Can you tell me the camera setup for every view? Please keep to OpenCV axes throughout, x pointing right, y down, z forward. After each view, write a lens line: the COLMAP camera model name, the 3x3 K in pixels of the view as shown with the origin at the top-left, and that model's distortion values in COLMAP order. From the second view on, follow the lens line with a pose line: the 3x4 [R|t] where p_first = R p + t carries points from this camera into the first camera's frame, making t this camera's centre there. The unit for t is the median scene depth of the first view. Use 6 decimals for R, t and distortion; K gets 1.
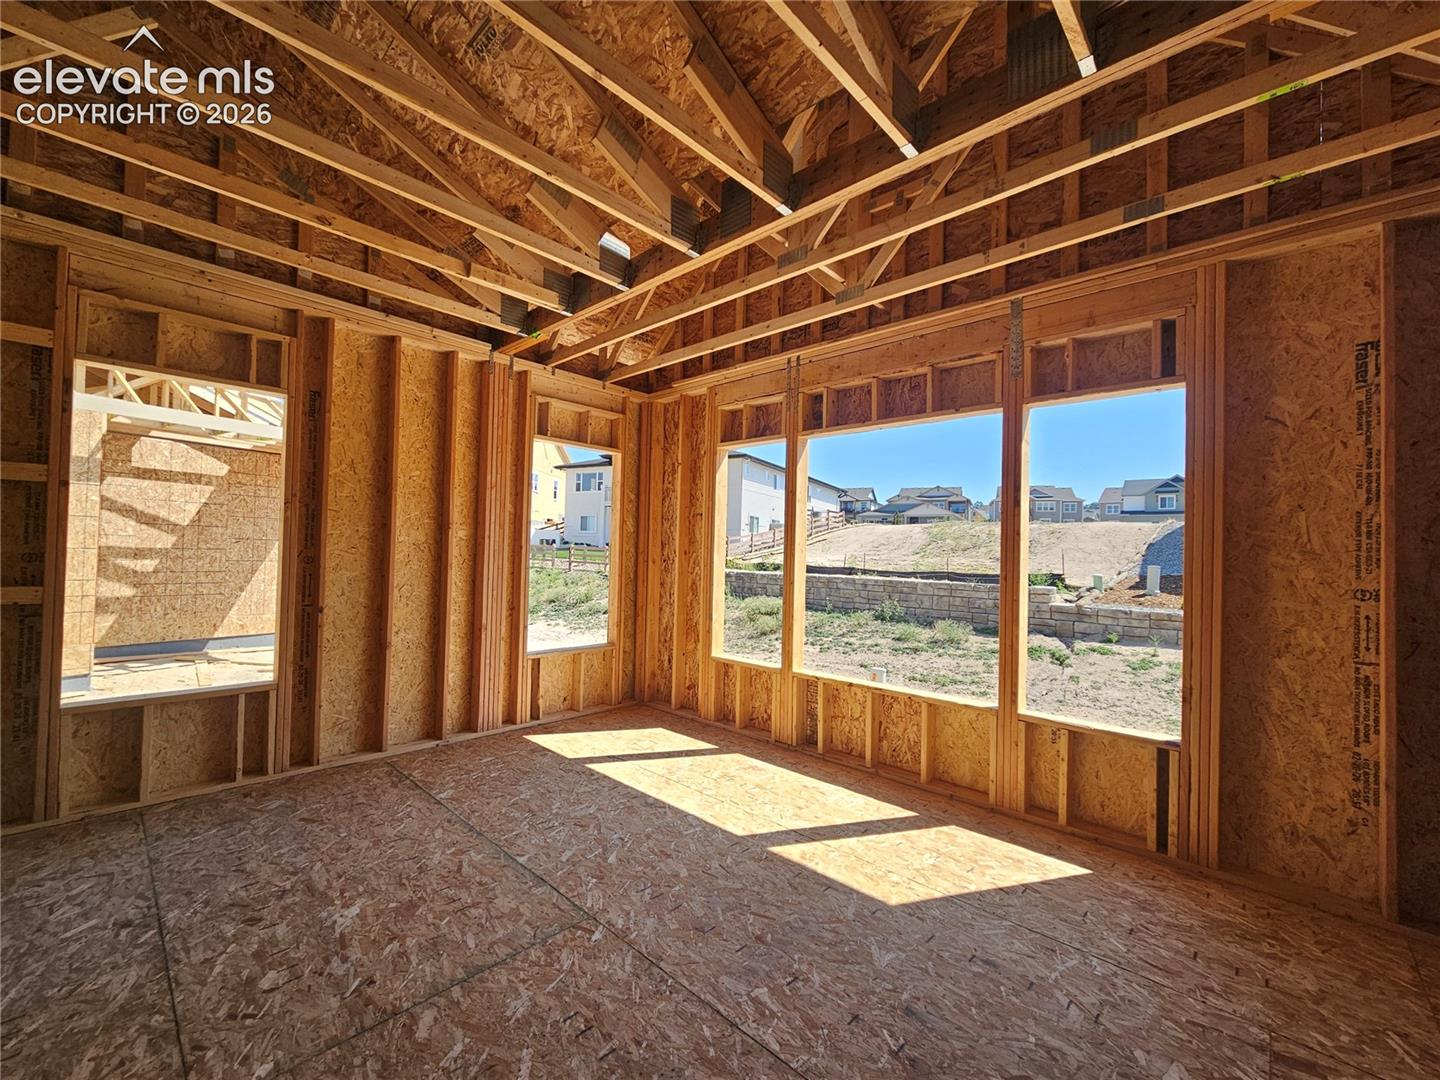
lens RADIAL K [[593.7, 0, 721.8], [0, 593.7, 545.7], [0, 0, 1]] dist [-0.003020, 0.002252]
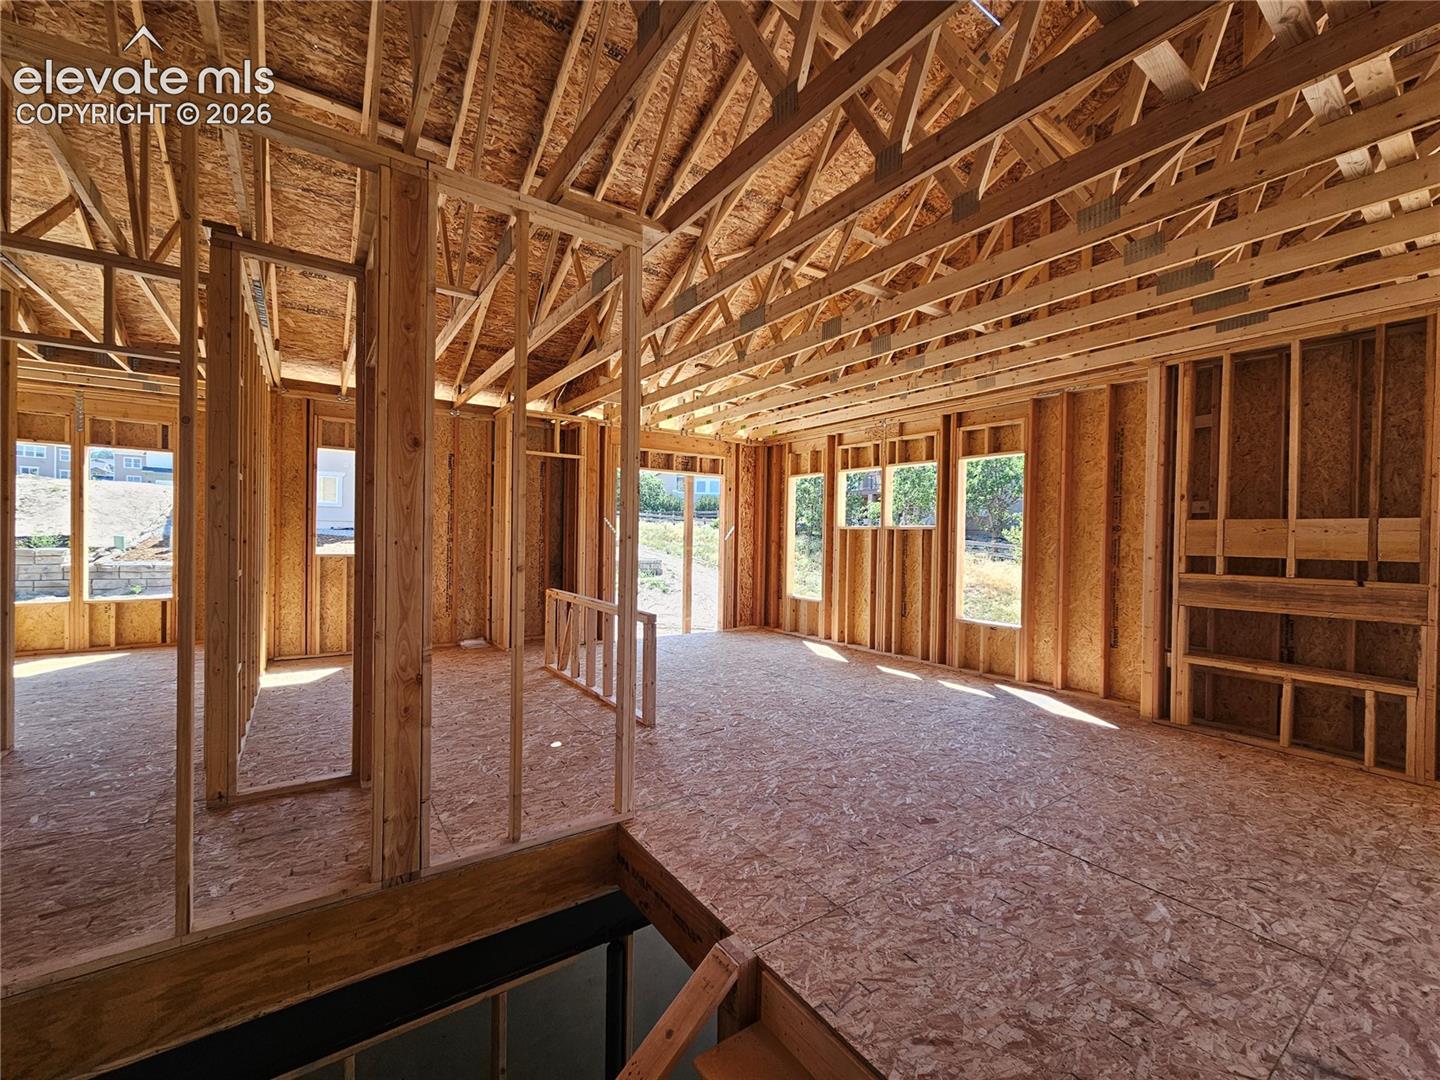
lens RADIAL K [[593.7, 0, 726.8], [0, 593.7, 544.3], [0, 0, 1]] dist [-0.003020, 0.002252]
pose [[0.201055, -0.034136, 0.978985, -0.226839], [-0.028646, 0.998760, 0.040708, -0.011515], [-0.979161, -0.036228, 0.199828, -0.337971]]
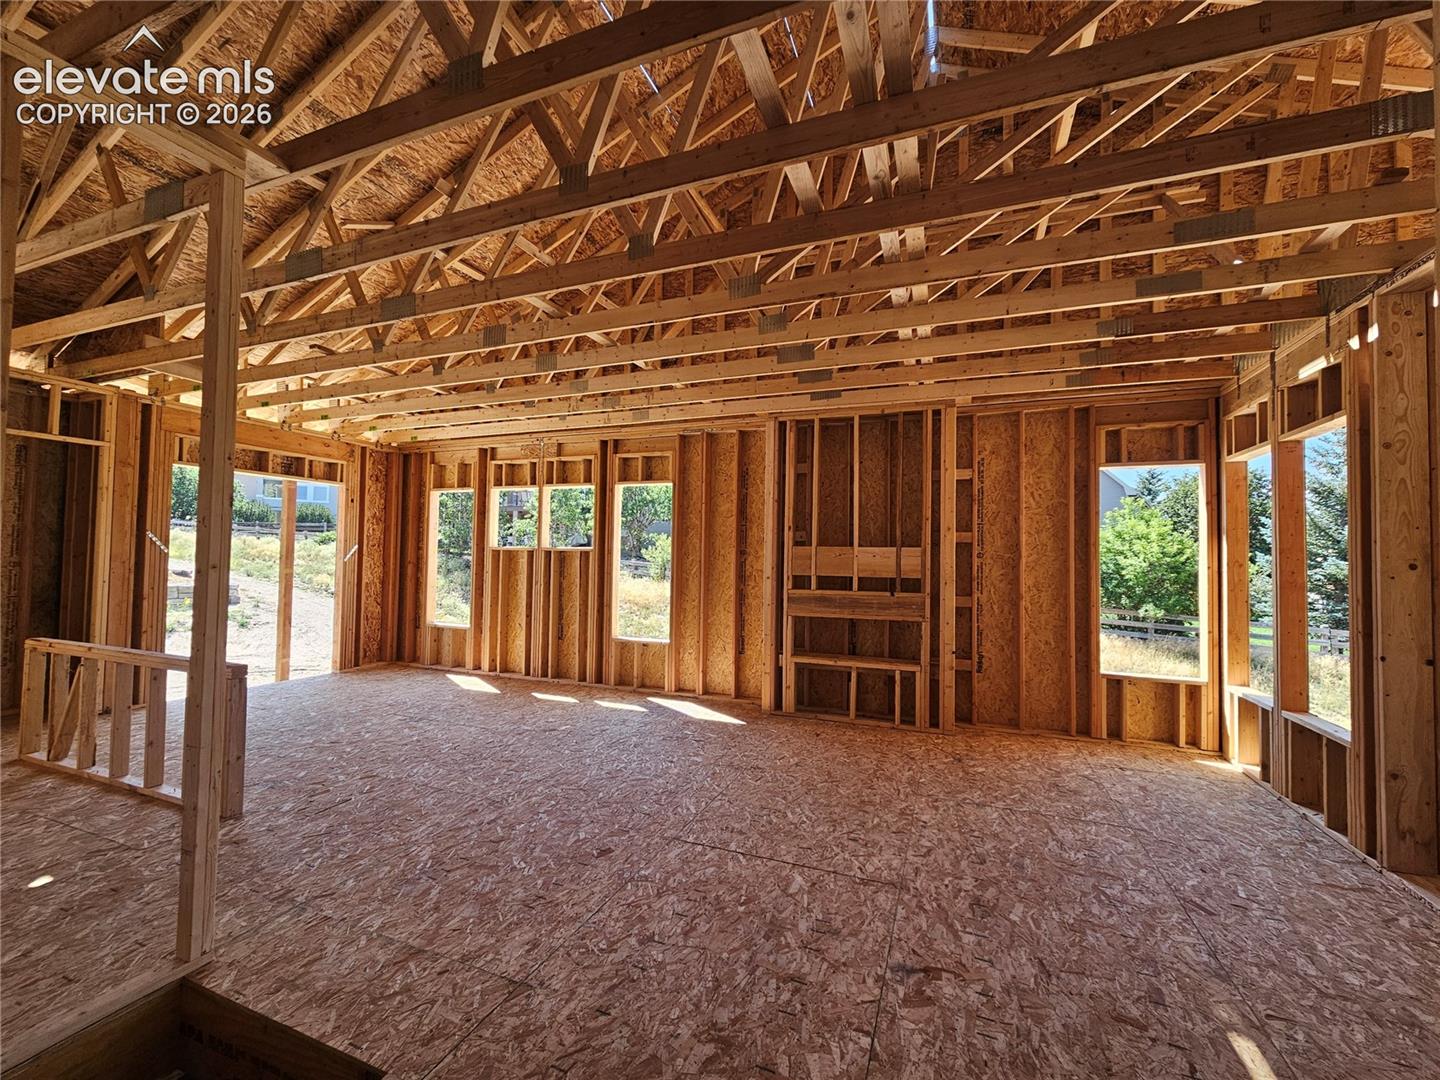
lens RADIAL K [[593.7, 0, 722.3], [0, 593.7, 543.9], [0, 0, 1]] dist [-0.003020, 0.002252]
pose [[-0.366465, -0.005256, 0.930417, -0.181971], [-0.041827, 0.999066, -0.010831, -0.022517], [-0.929491, -0.042886, -0.366343, -0.290658]]
